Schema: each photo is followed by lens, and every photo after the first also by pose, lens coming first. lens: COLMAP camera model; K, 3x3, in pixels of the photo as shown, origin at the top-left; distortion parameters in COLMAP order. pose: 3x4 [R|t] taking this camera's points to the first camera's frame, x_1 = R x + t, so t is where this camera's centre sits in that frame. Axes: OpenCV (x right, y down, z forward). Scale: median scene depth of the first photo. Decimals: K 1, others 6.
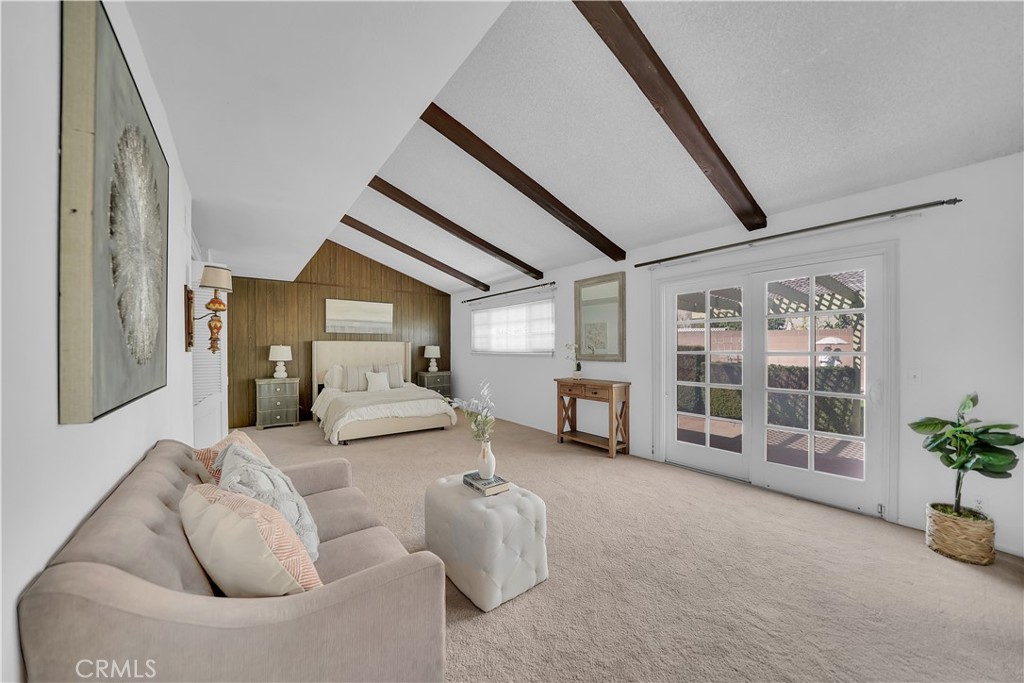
lens RADIAL K [[360.8, 0, 509.9], [0, 360.8, 346.7], [0, 0, 1]] dist [-0.018037, 0.000003]
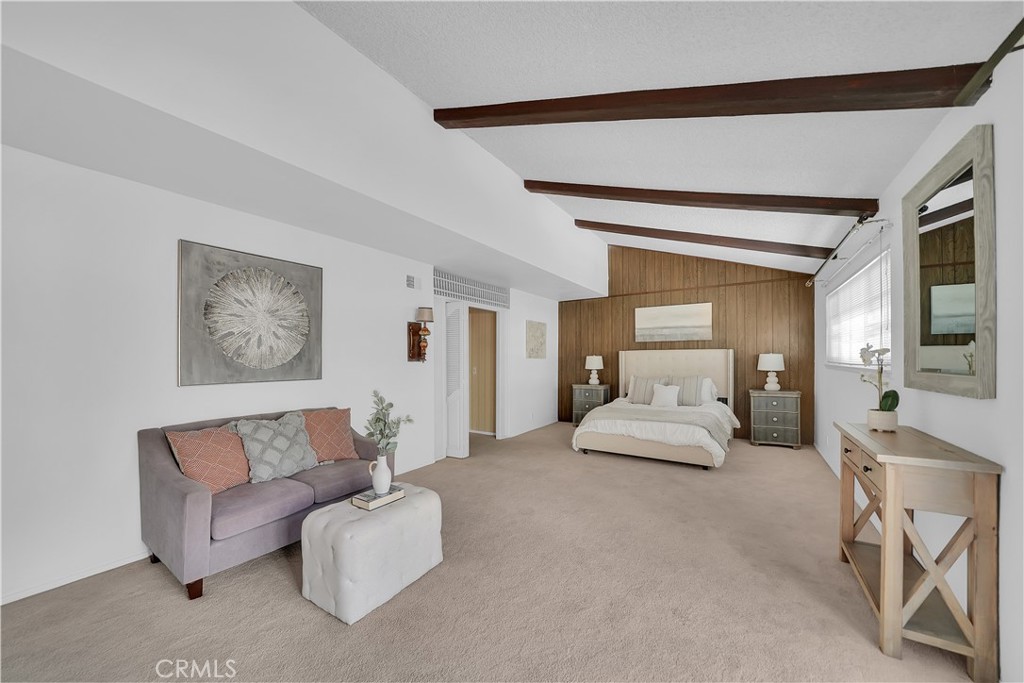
lens RADIAL K [[367.6, 0, 510.5], [0, 367.6, 356.1], [0, 0, 1]] dist [-0.006417, 0.000016]
pose [[0.350978, -0.010428, -0.936325, 0.314153], [0.007007, 0.999939, -0.008510, 0.005464], [0.936357, -0.003574, 0.351030, 0.321397]]
